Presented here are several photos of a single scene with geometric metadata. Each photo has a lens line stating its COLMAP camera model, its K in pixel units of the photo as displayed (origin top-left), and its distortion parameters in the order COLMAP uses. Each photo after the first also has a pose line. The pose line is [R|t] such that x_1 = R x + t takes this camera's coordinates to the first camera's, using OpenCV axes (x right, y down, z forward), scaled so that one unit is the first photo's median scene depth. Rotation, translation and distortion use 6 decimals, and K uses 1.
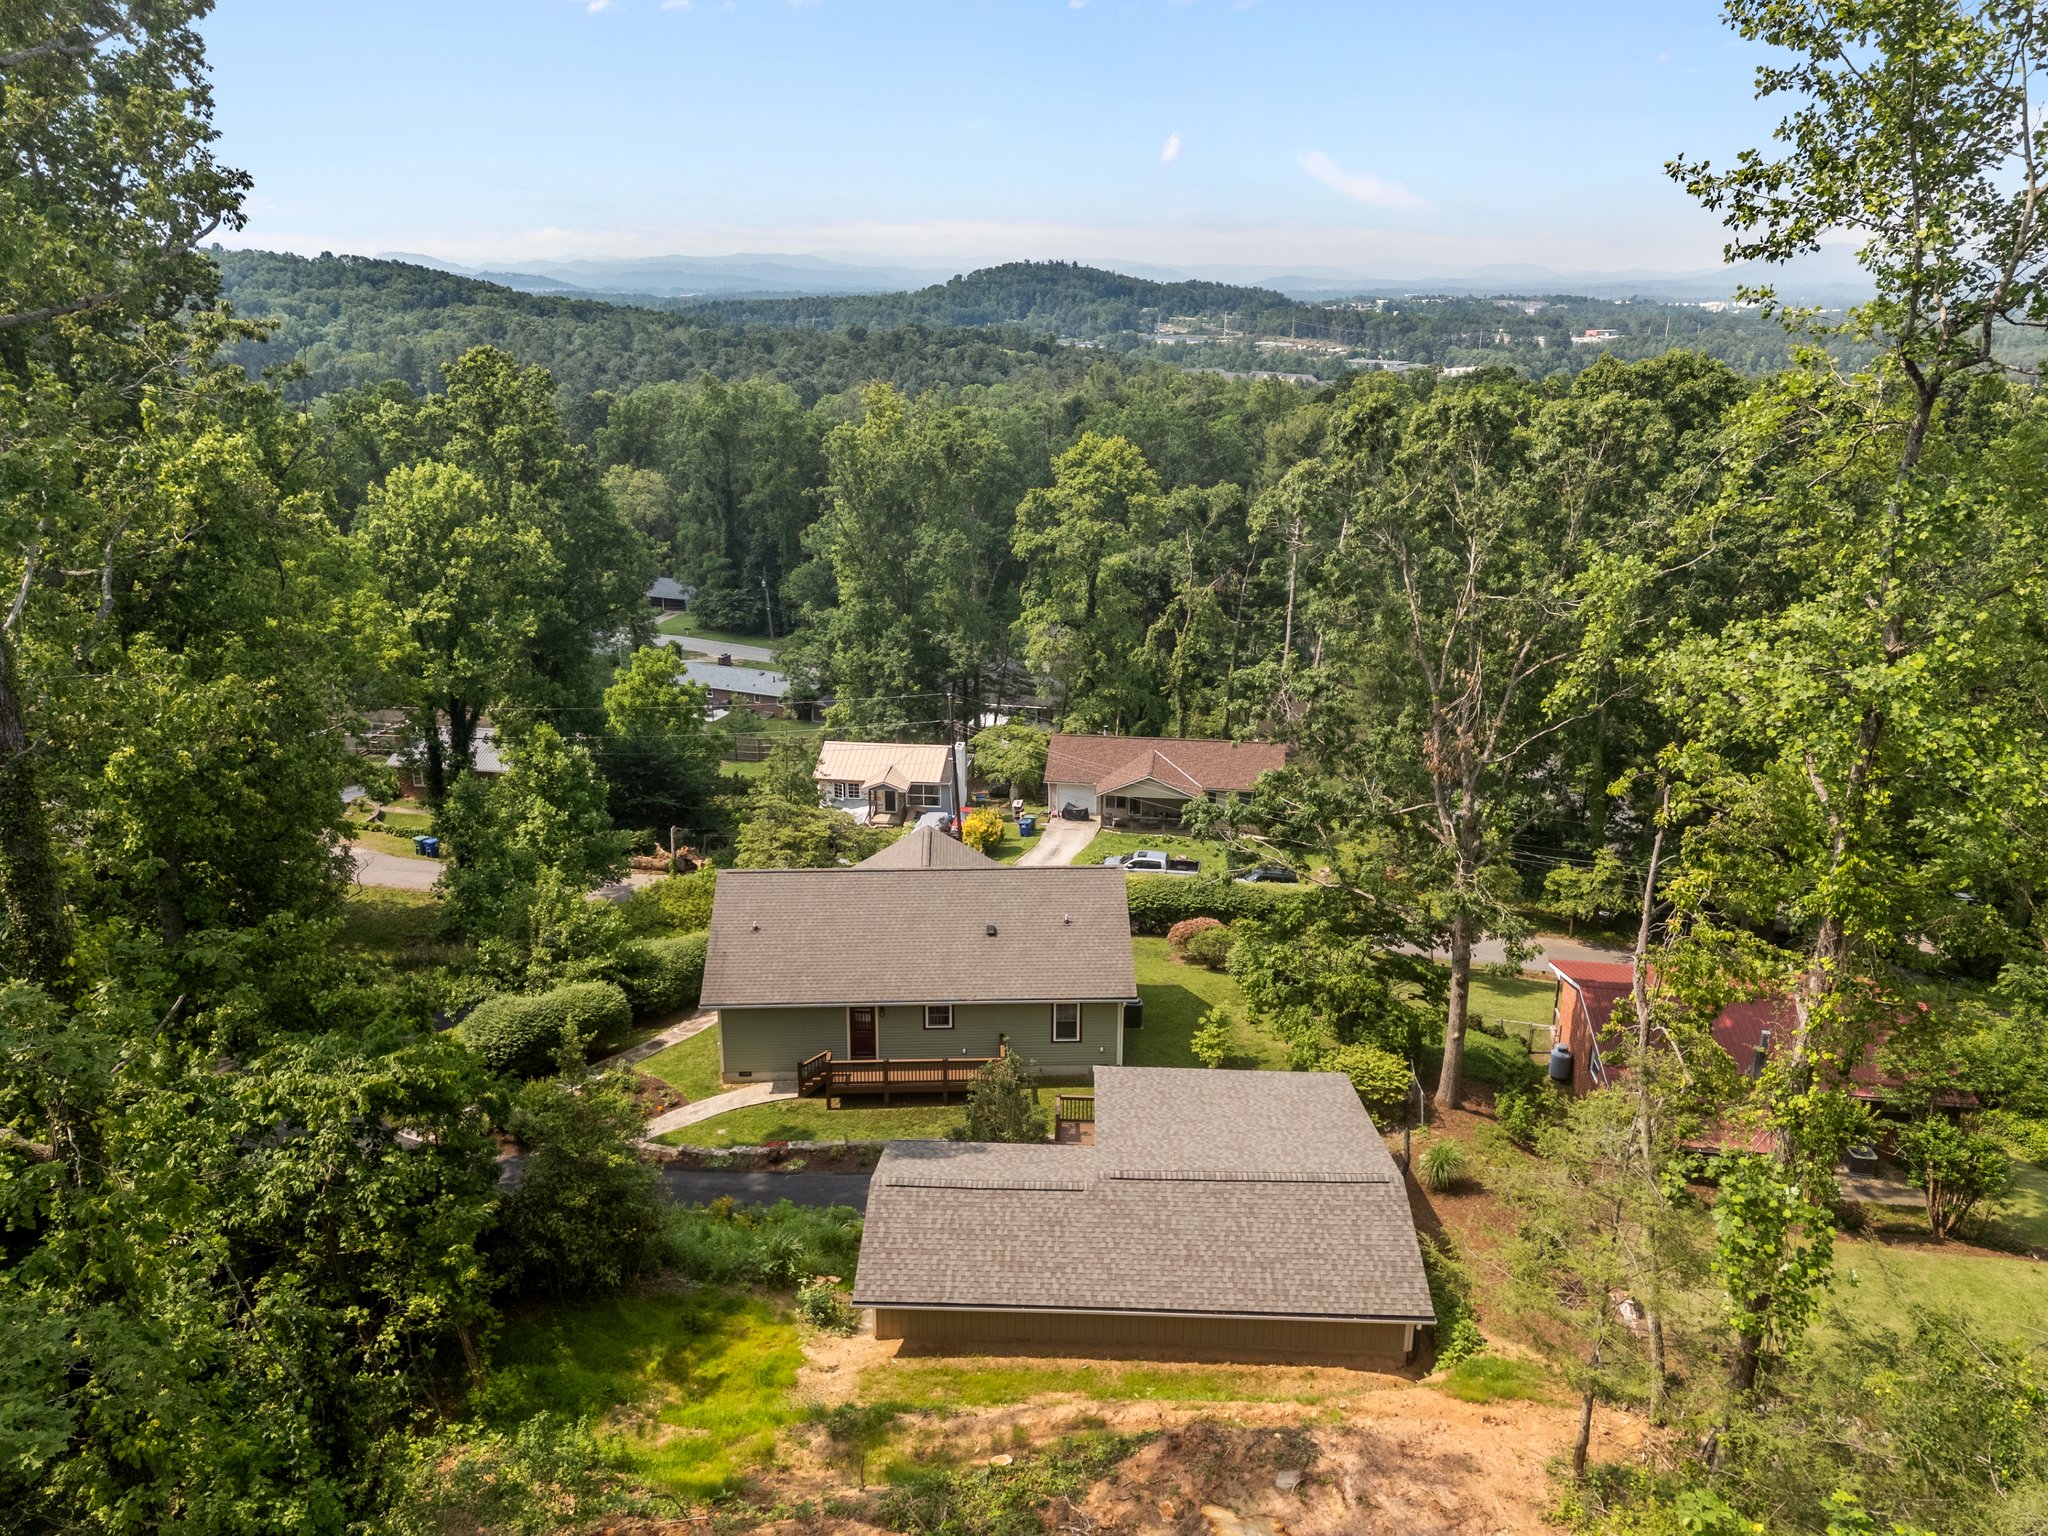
lens RADIAL K [[1513.1, 0, 1037.1], [0, 1513.1, 765.1], [0, 0, 1]] dist [0.055086, -0.038236]
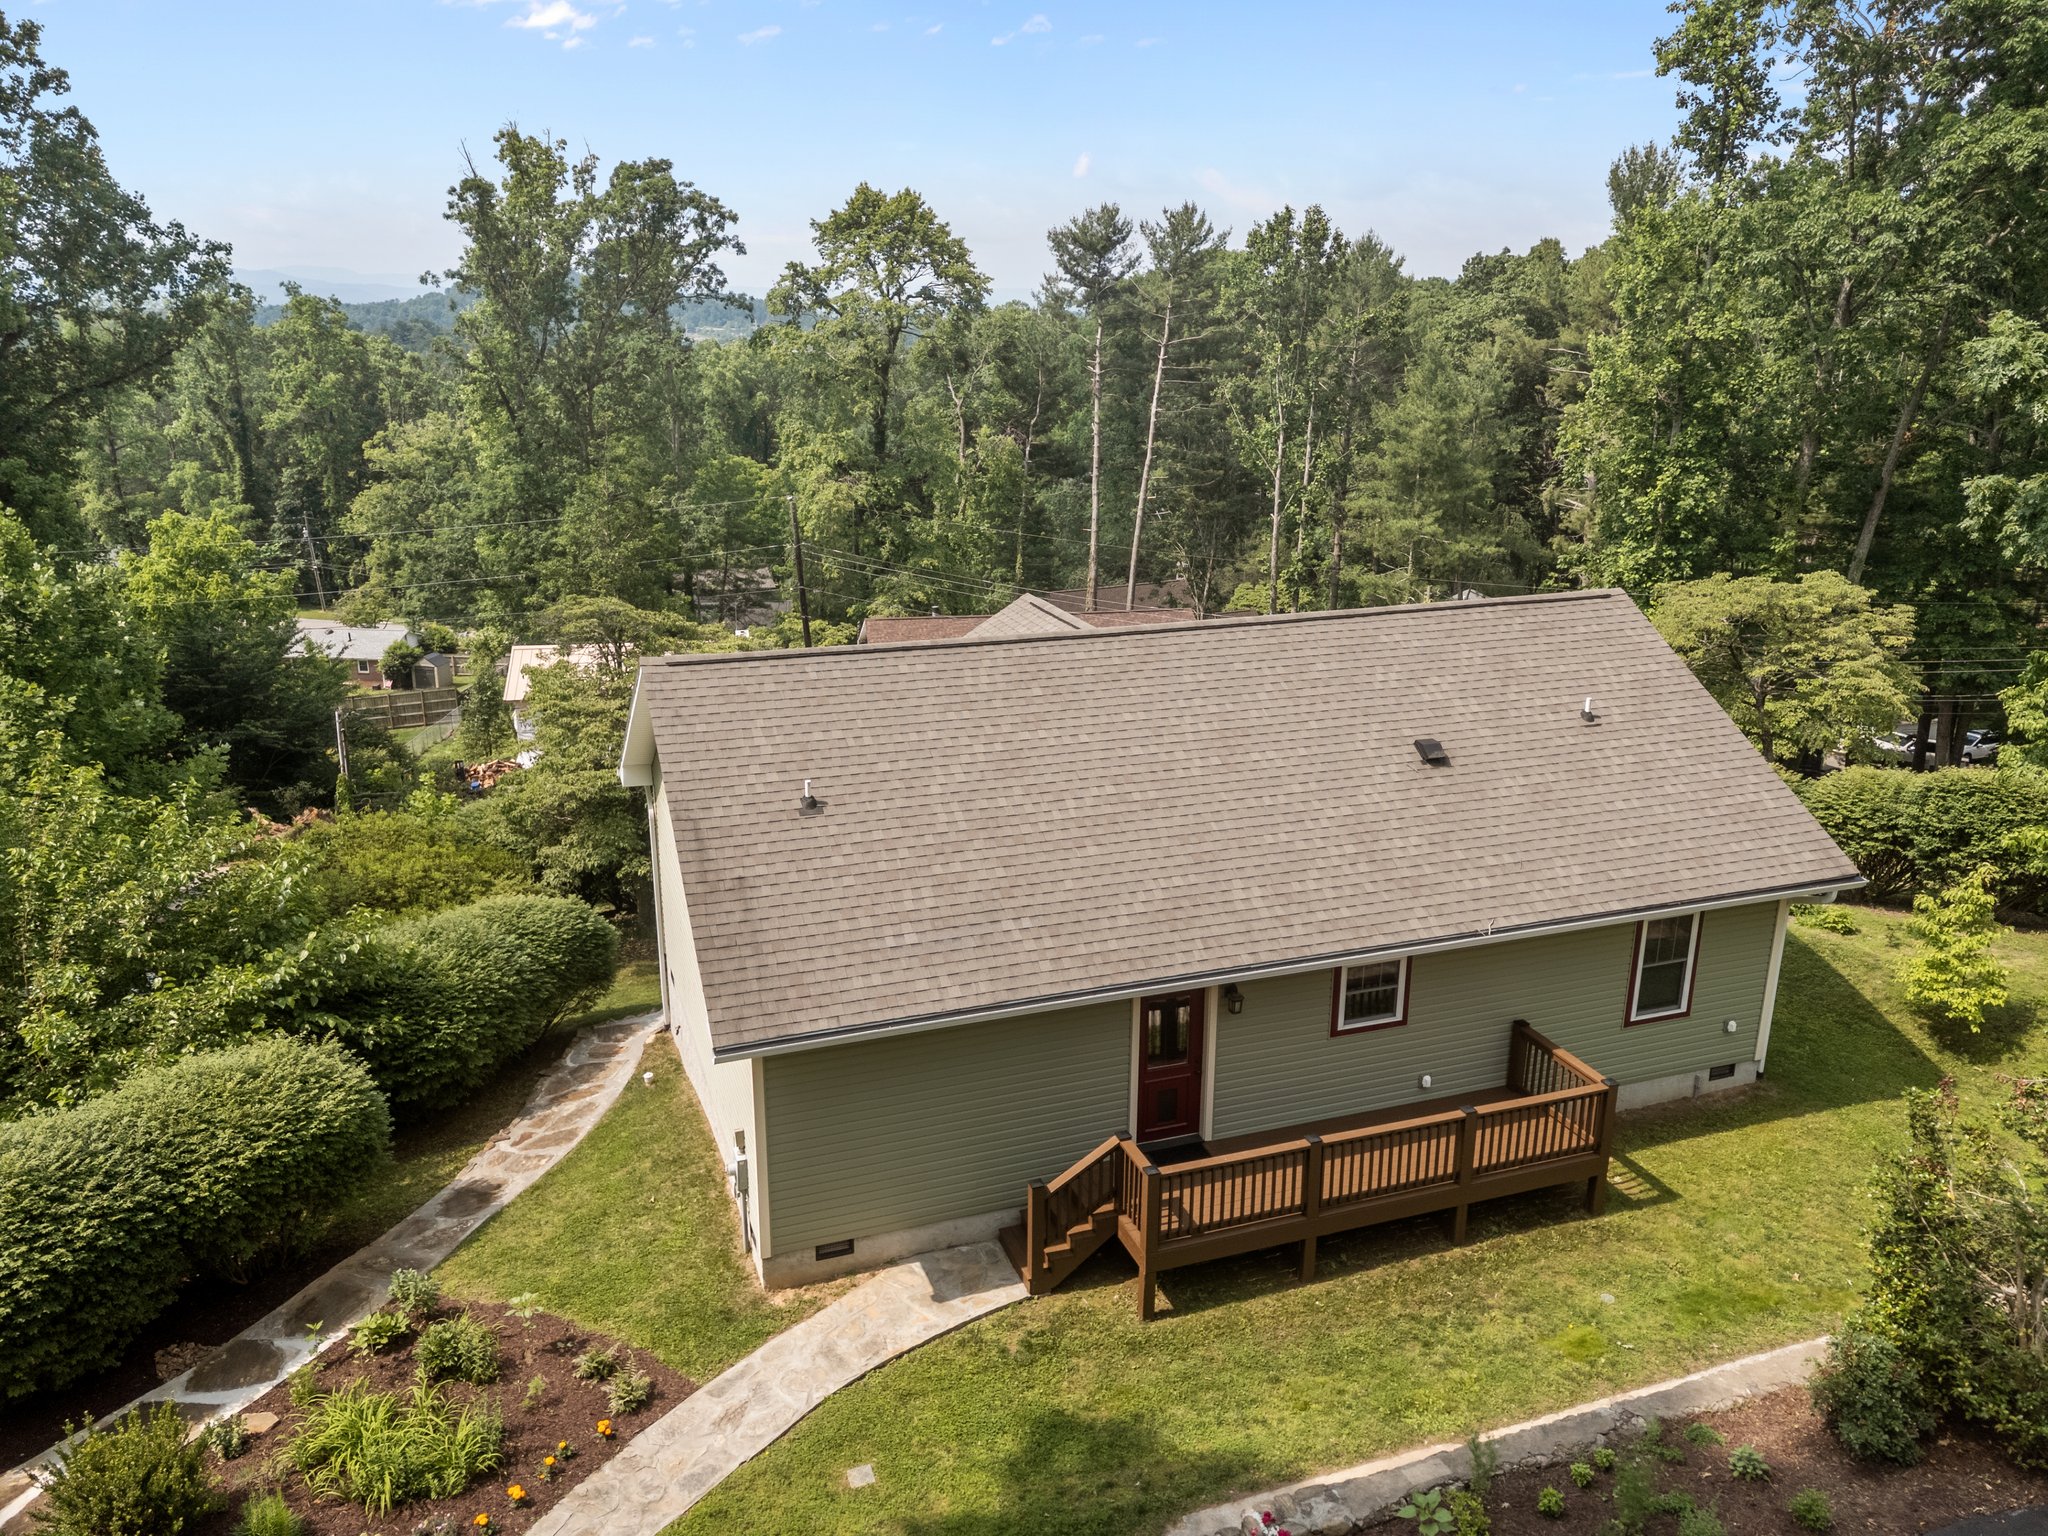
lens RADIAL K [[1513.1, 0, 1022.9], [0, 1513.1, 769.3], [0, 0, 1]] dist [0.055086, -0.038236]
pose [[0.956237, -0.088902, 0.278760, -0.212904], [0.092524, 0.995710, 0.000166, 0.096021], [-0.277579, 0.025633, 0.960361, 0.614359]]
